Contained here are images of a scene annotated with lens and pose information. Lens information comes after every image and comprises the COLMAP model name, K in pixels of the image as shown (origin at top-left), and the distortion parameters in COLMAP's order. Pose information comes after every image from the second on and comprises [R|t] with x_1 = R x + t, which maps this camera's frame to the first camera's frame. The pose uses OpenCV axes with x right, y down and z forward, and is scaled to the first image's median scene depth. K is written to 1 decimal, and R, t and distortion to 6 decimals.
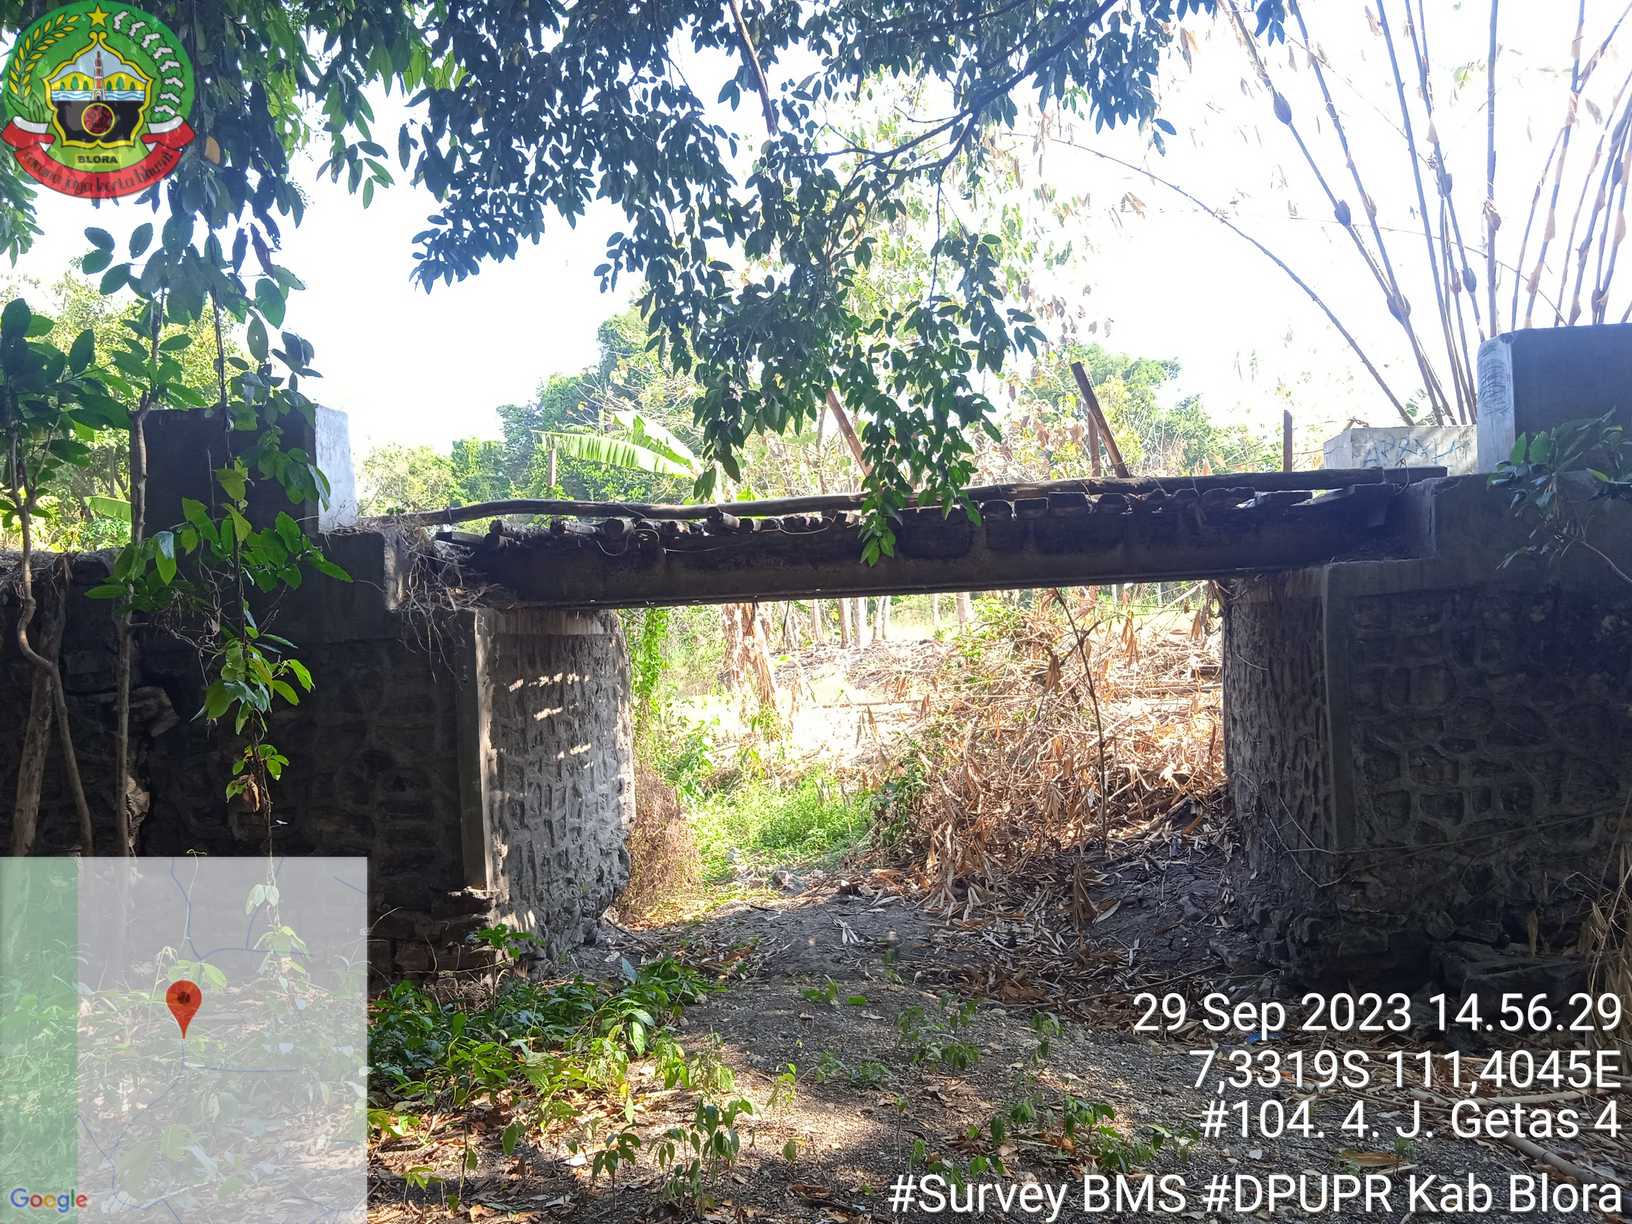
lens RADIAL K [[1345.1, 0, 817.7], [0, 1345.1, 611.3], [0, 0, 1]] dist [0.049042, -0.052210]
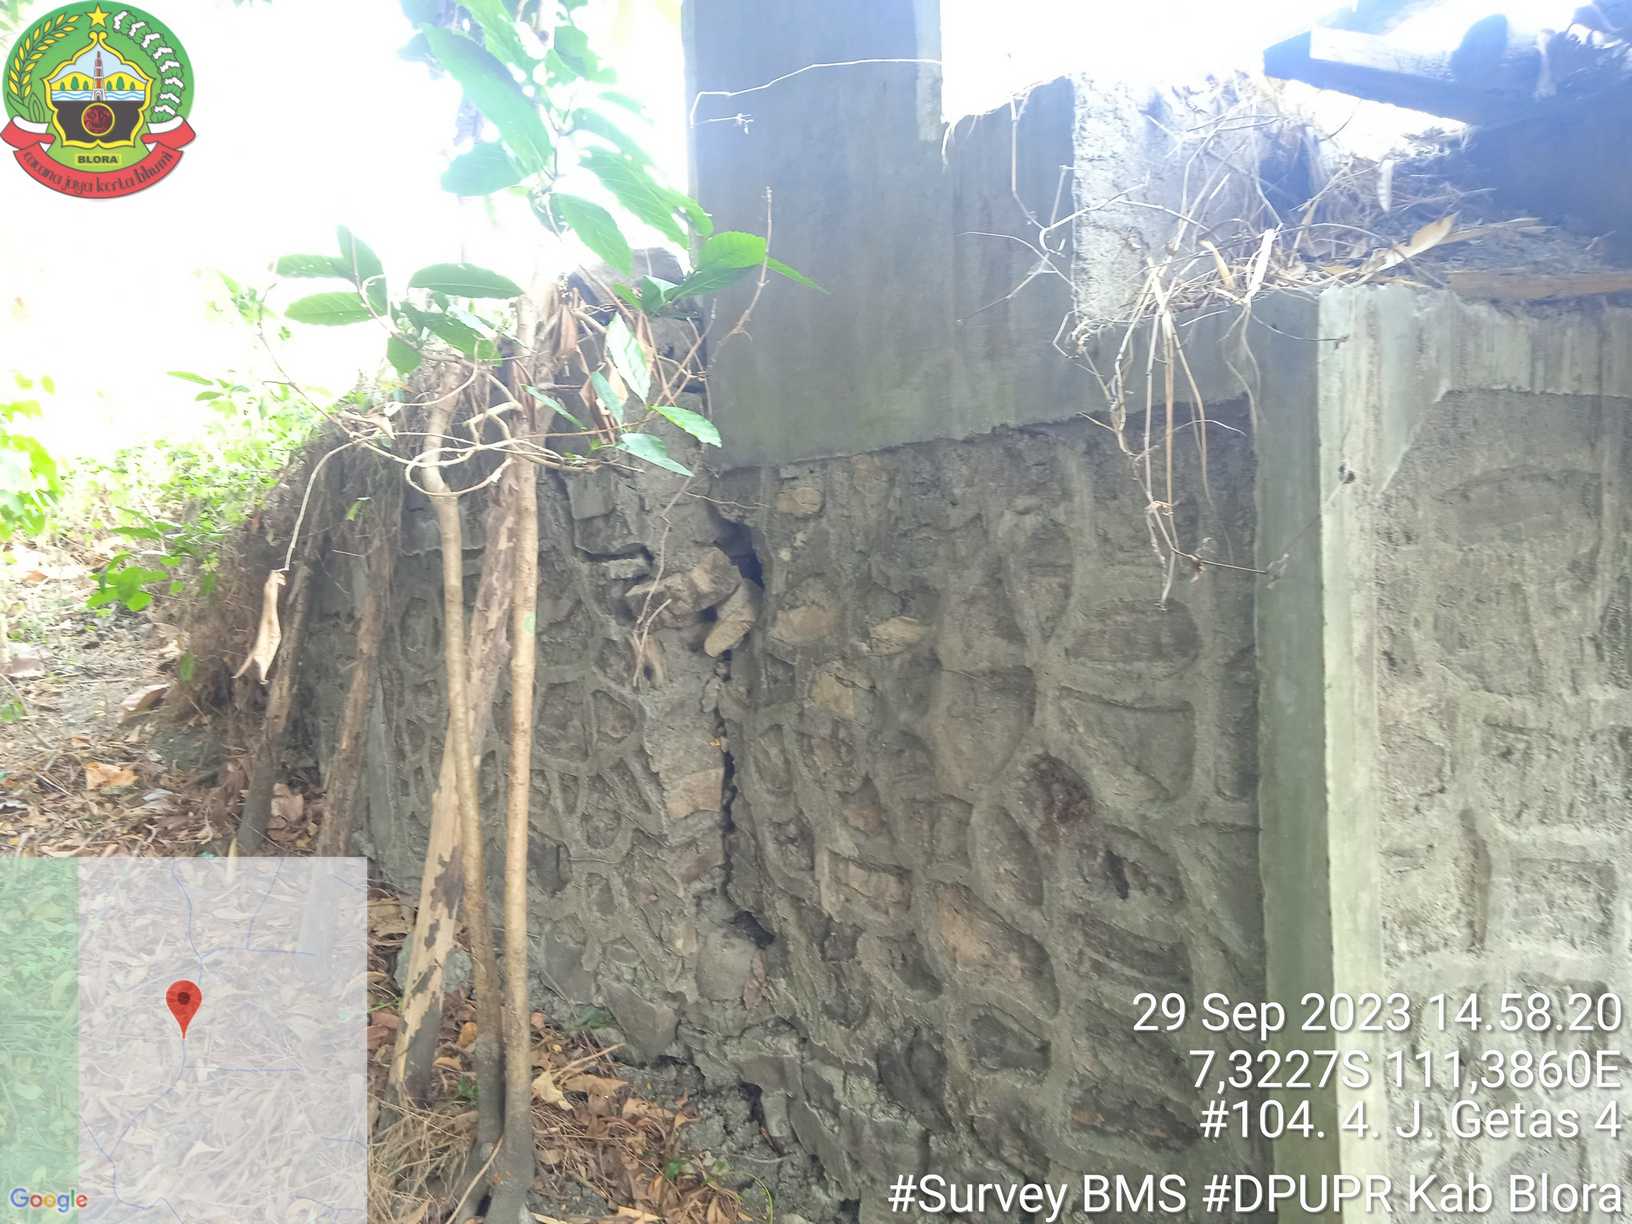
lens RADIAL K [[1345.1, 0, 831.0], [0, 1345.1, 625.4], [0, 0, 1]] dist [0.049042, -0.052210]
pose [[0.598550, 0.074220, -0.797640, -0.070626], [0.017903, 0.994211, 0.105945, 0.024671], [0.800885, -0.077694, 0.593756, 0.547365]]
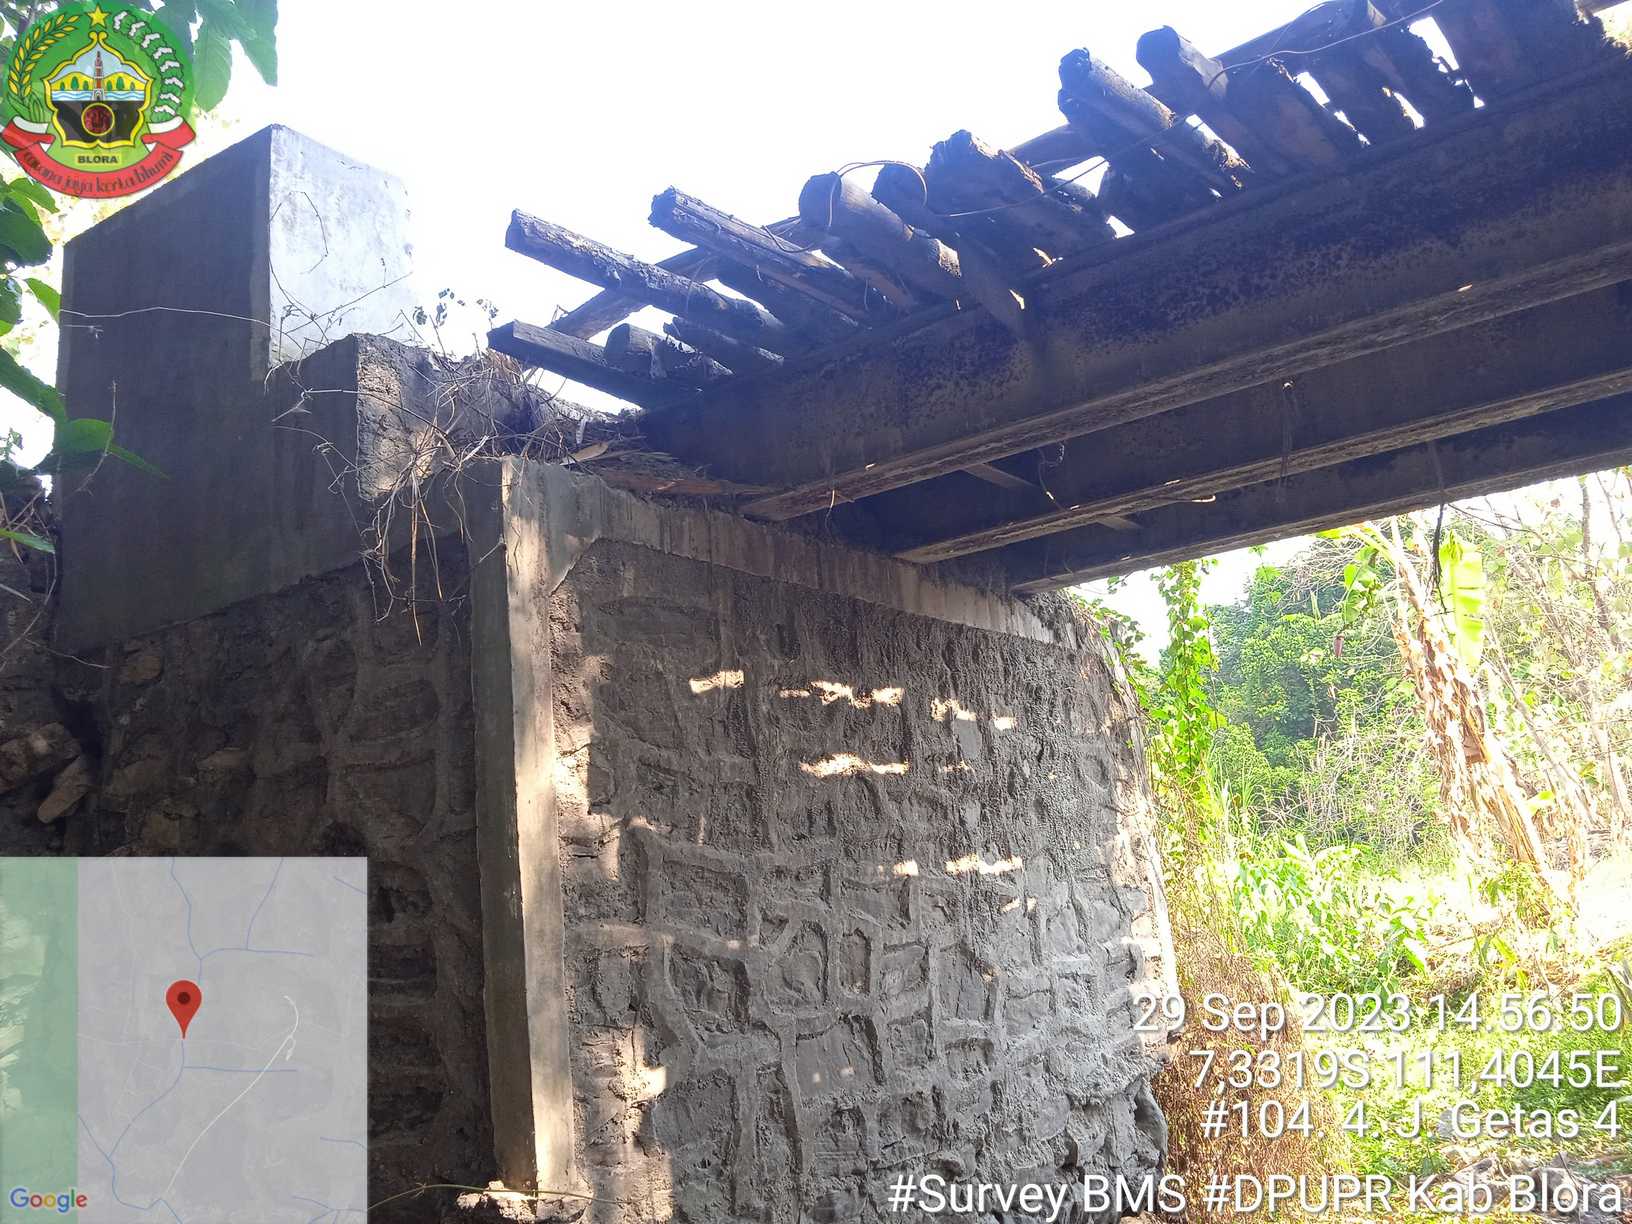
lens RADIAL K [[1345.1, 0, 822.9], [0, 1345.1, 622.9], [0, 0, 1]] dist [0.049042, -0.052210]
pose [[0.859960, -0.128700, -0.493867, 0.013888], [0.048152, 0.983826, -0.172536, 0.087418], [0.508085, 0.124593, 0.852248, 0.509117]]
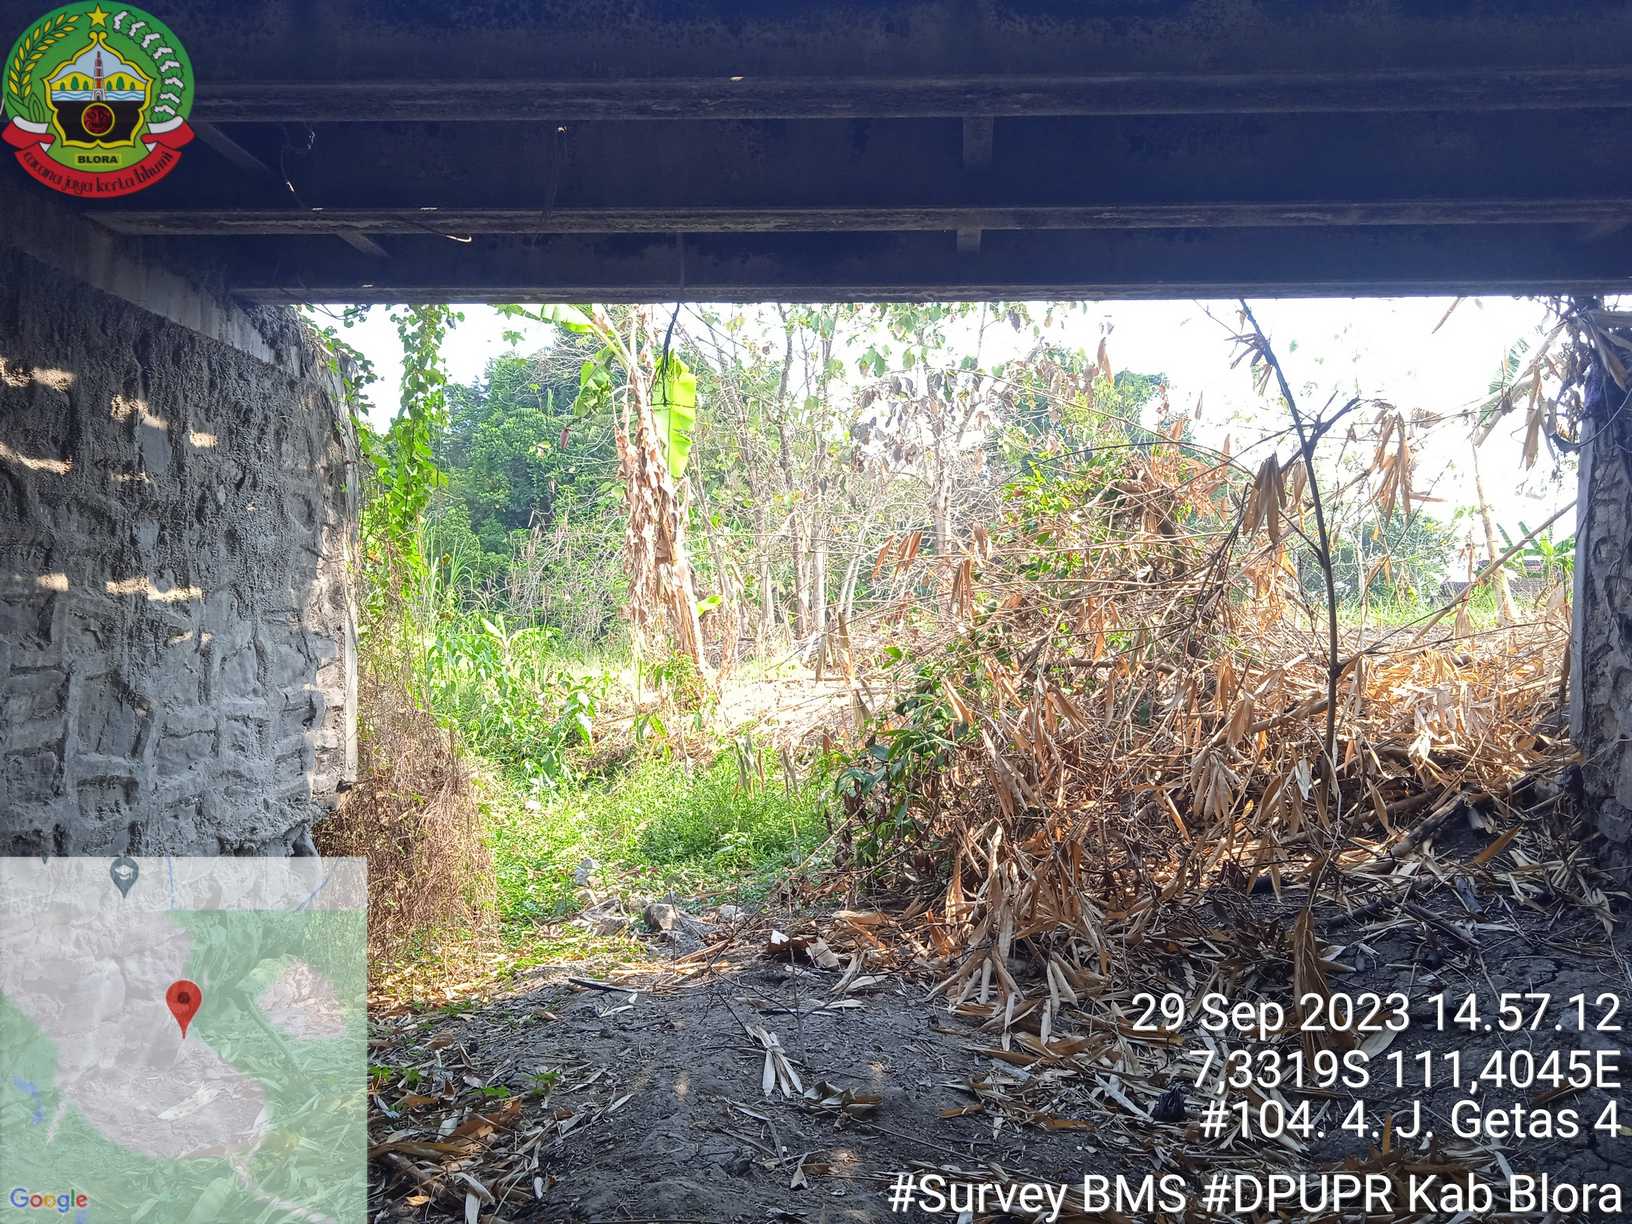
lens RADIAL K [[1345.1, 0, 820.2], [0, 1345.1, 619.0], [0, 0, 1]] dist [0.049042, -0.052210]
pose [[0.997989, 0.053177, 0.034493, 0.012353], [-0.052671, 0.998493, -0.015398, 0.095227], [-0.035260, 0.013550, 0.999286, 0.517867]]
